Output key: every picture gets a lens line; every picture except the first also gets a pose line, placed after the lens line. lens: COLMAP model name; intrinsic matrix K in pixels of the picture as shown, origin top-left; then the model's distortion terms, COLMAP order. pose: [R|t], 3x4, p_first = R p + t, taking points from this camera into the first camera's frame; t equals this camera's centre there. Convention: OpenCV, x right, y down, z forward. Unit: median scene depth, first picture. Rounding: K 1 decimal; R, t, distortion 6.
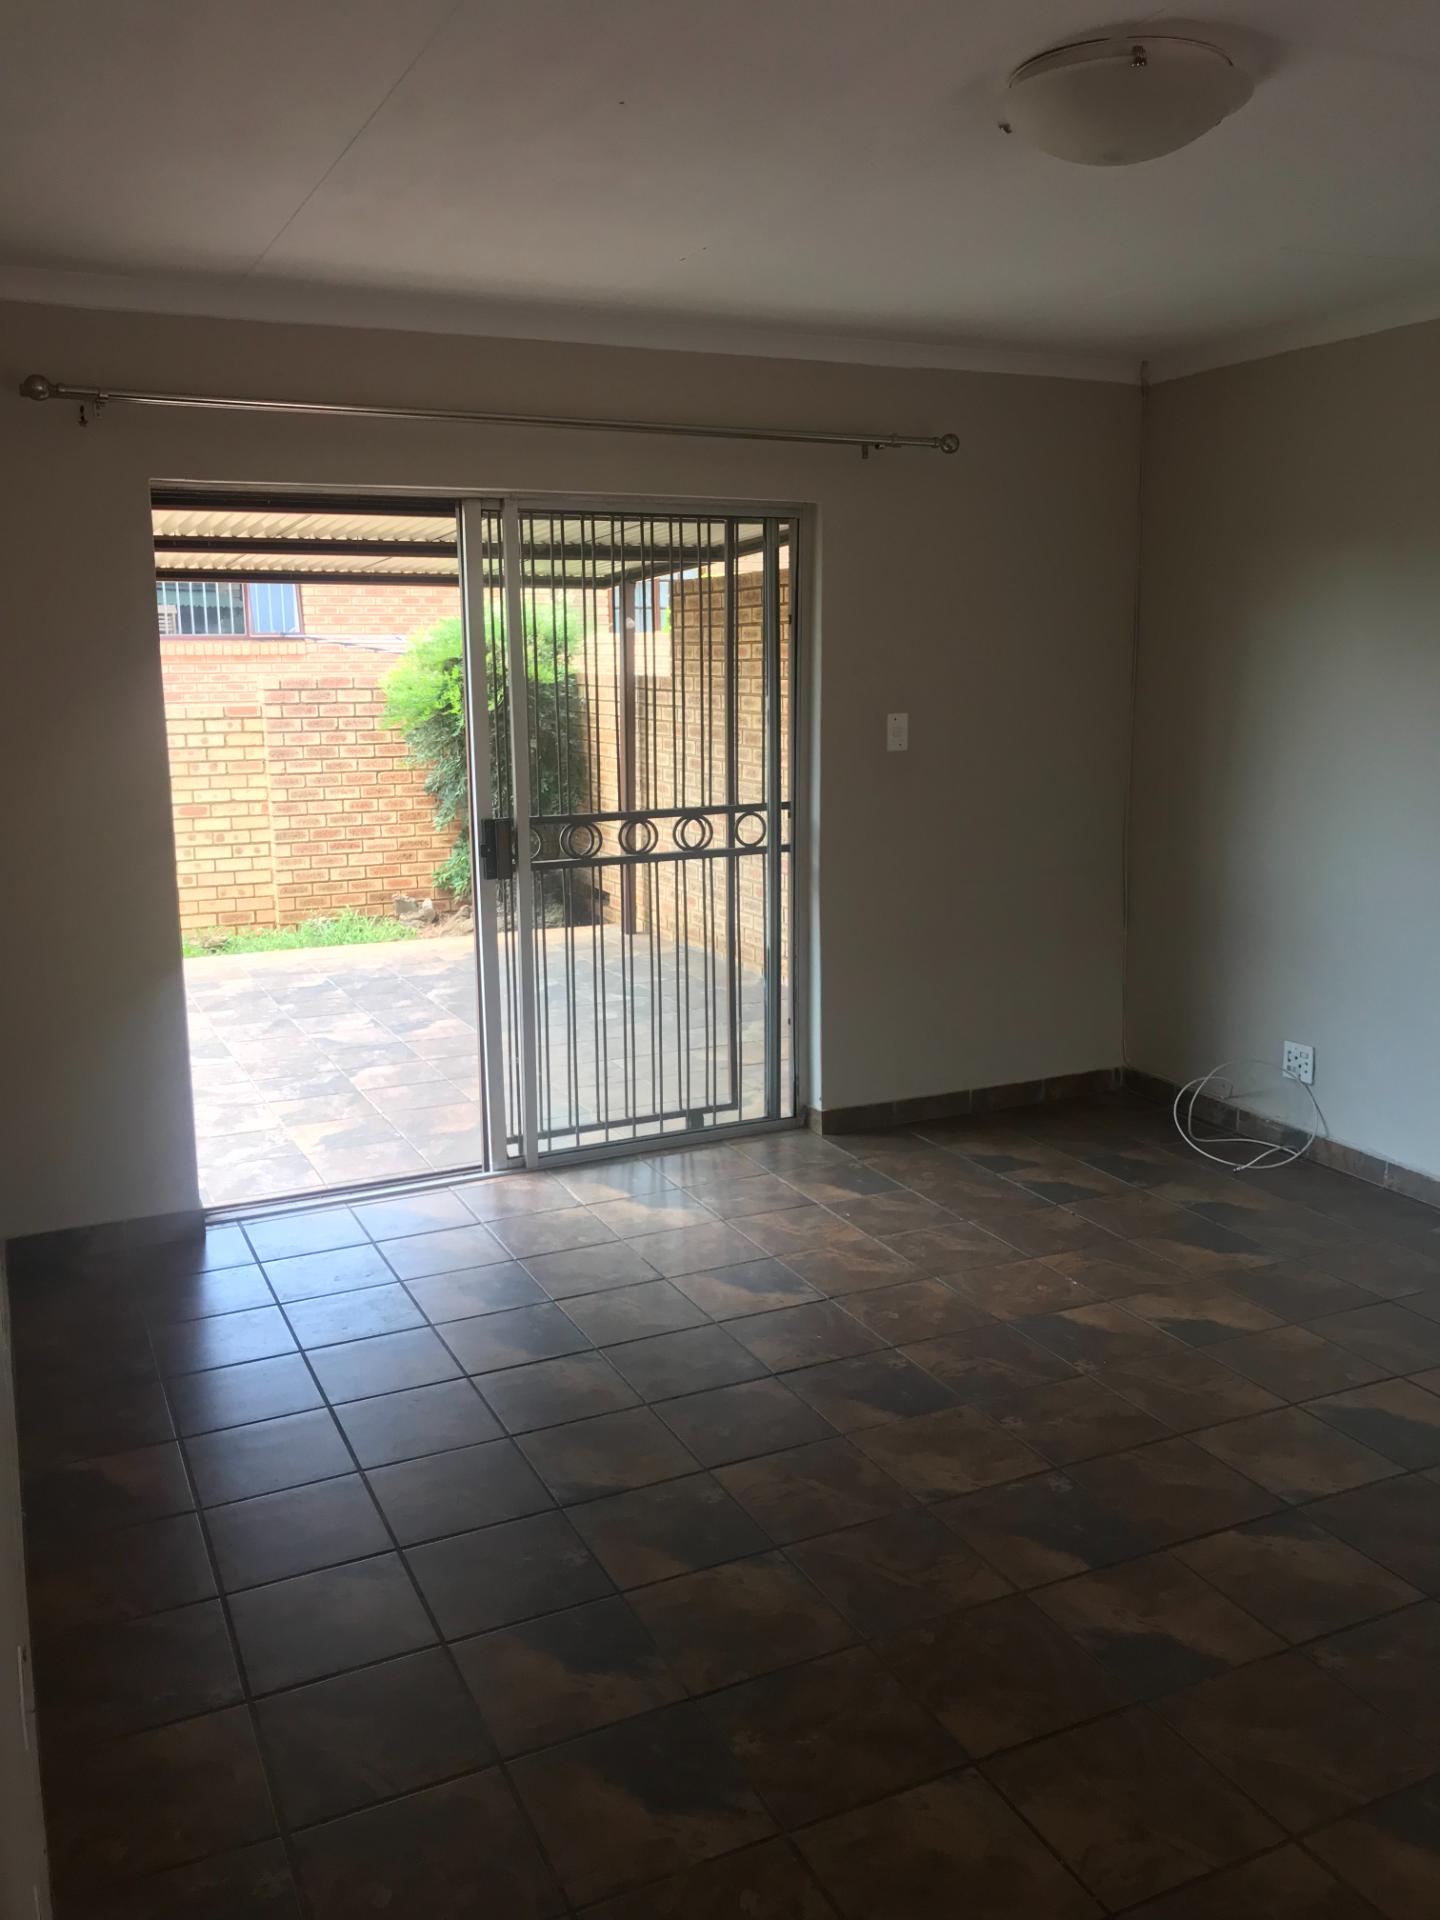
lens RADIAL K [[1577.2, 0, 733.8], [0, 1577.2, 944.1], [0, 0, 1]] dist [0.095233, -0.145562]
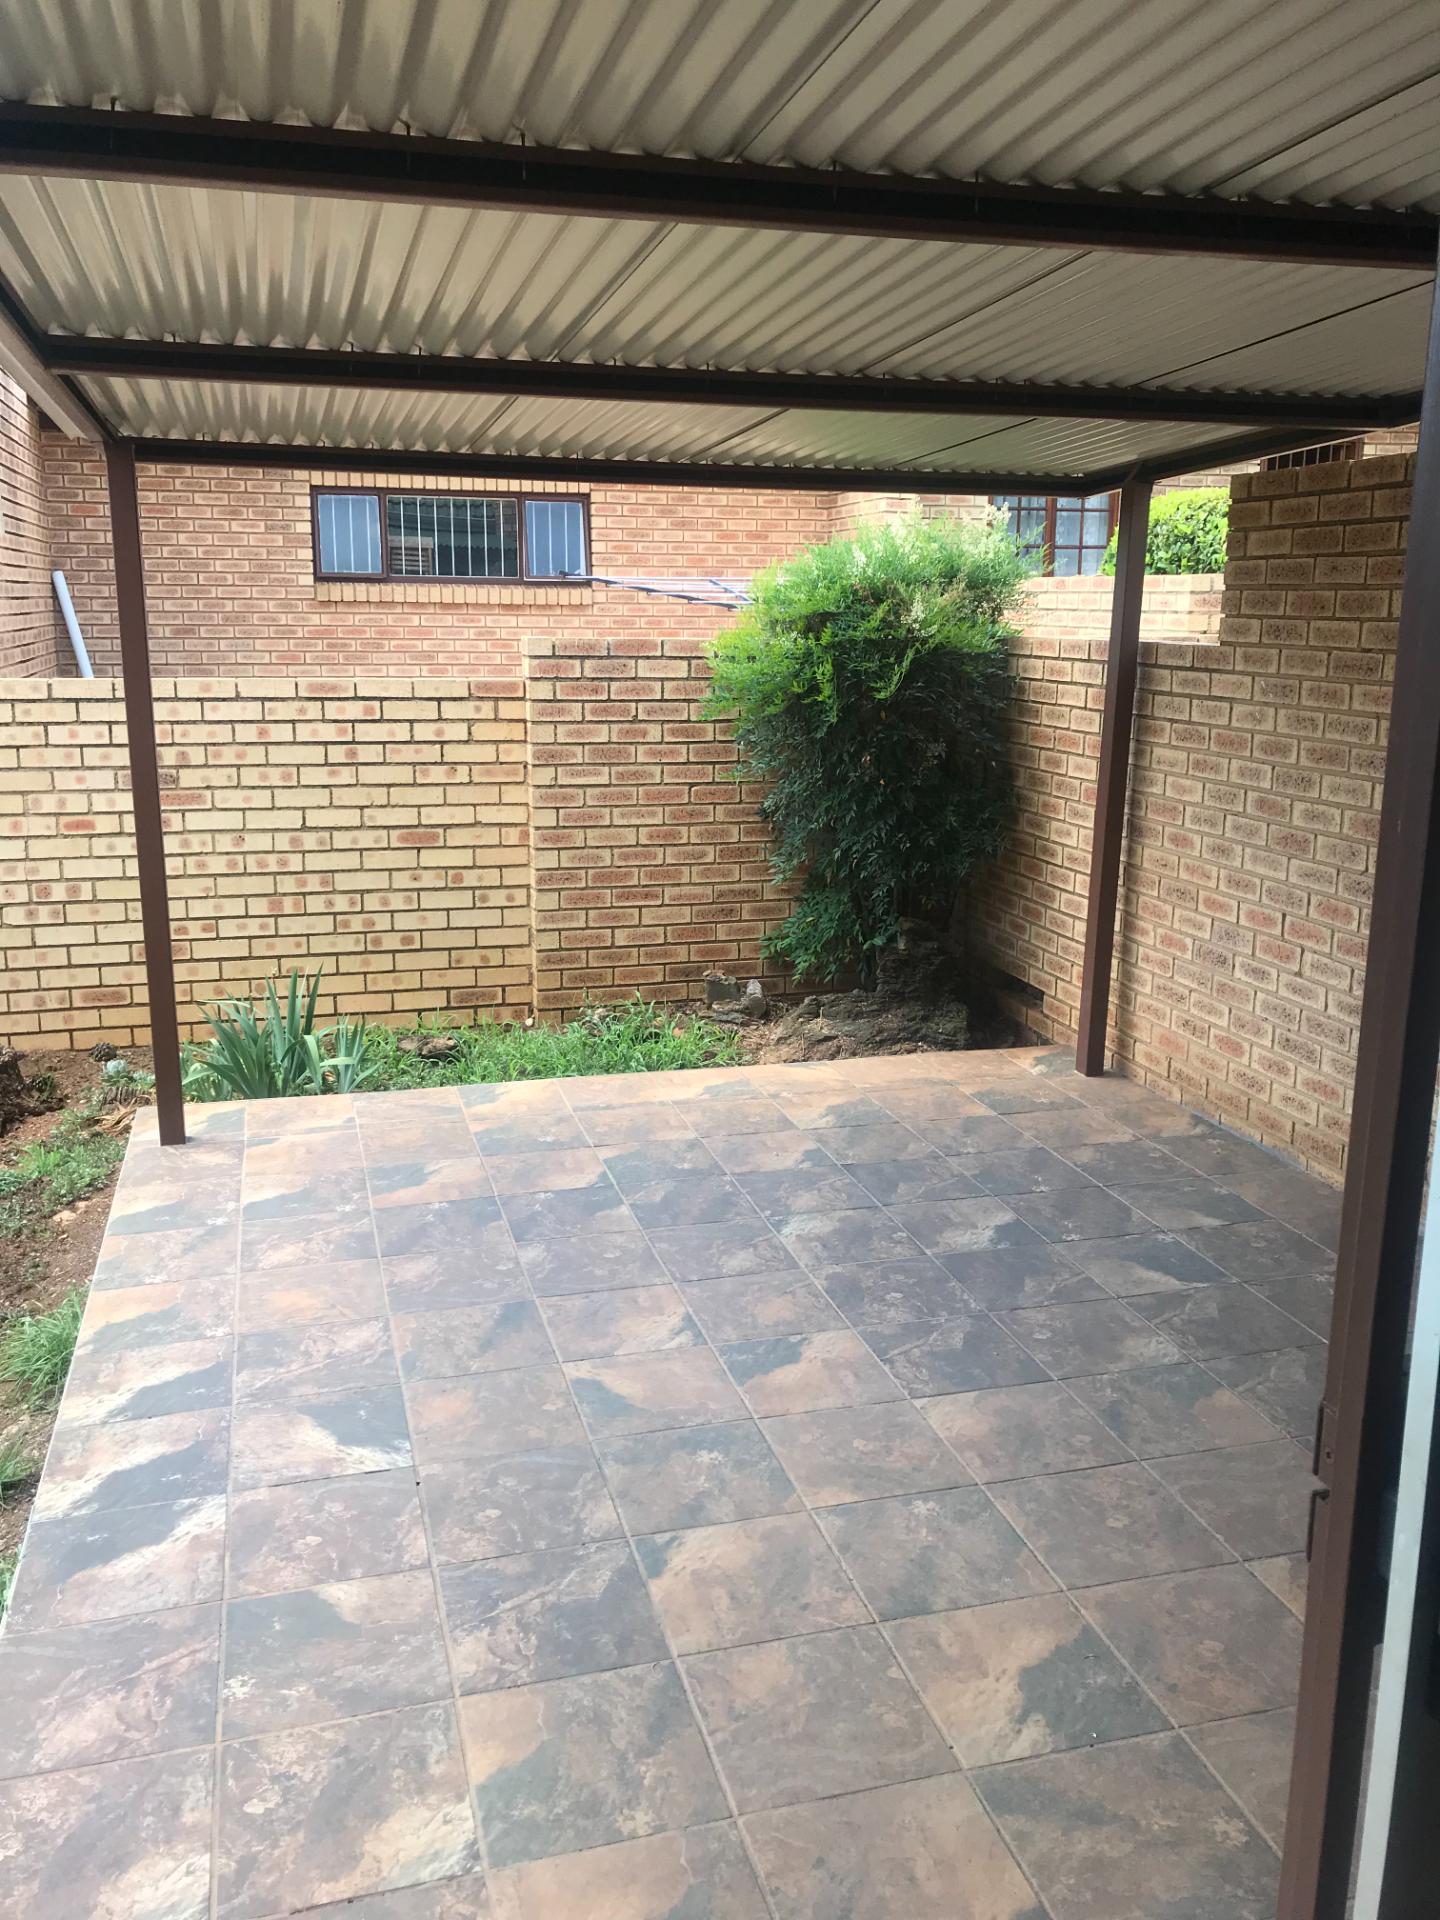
lens RADIAL K [[1588.6, 0, 749.6], [0, 1588.6, 957.0], [0, 0, 1]] dist [0.177873, -0.152668]
pose [[0.986727, 0.052911, -0.153524, -0.096934], [-0.048274, 0.998263, 0.033782, -0.062015], [0.155045, -0.025922, 0.987567, 0.354940]]
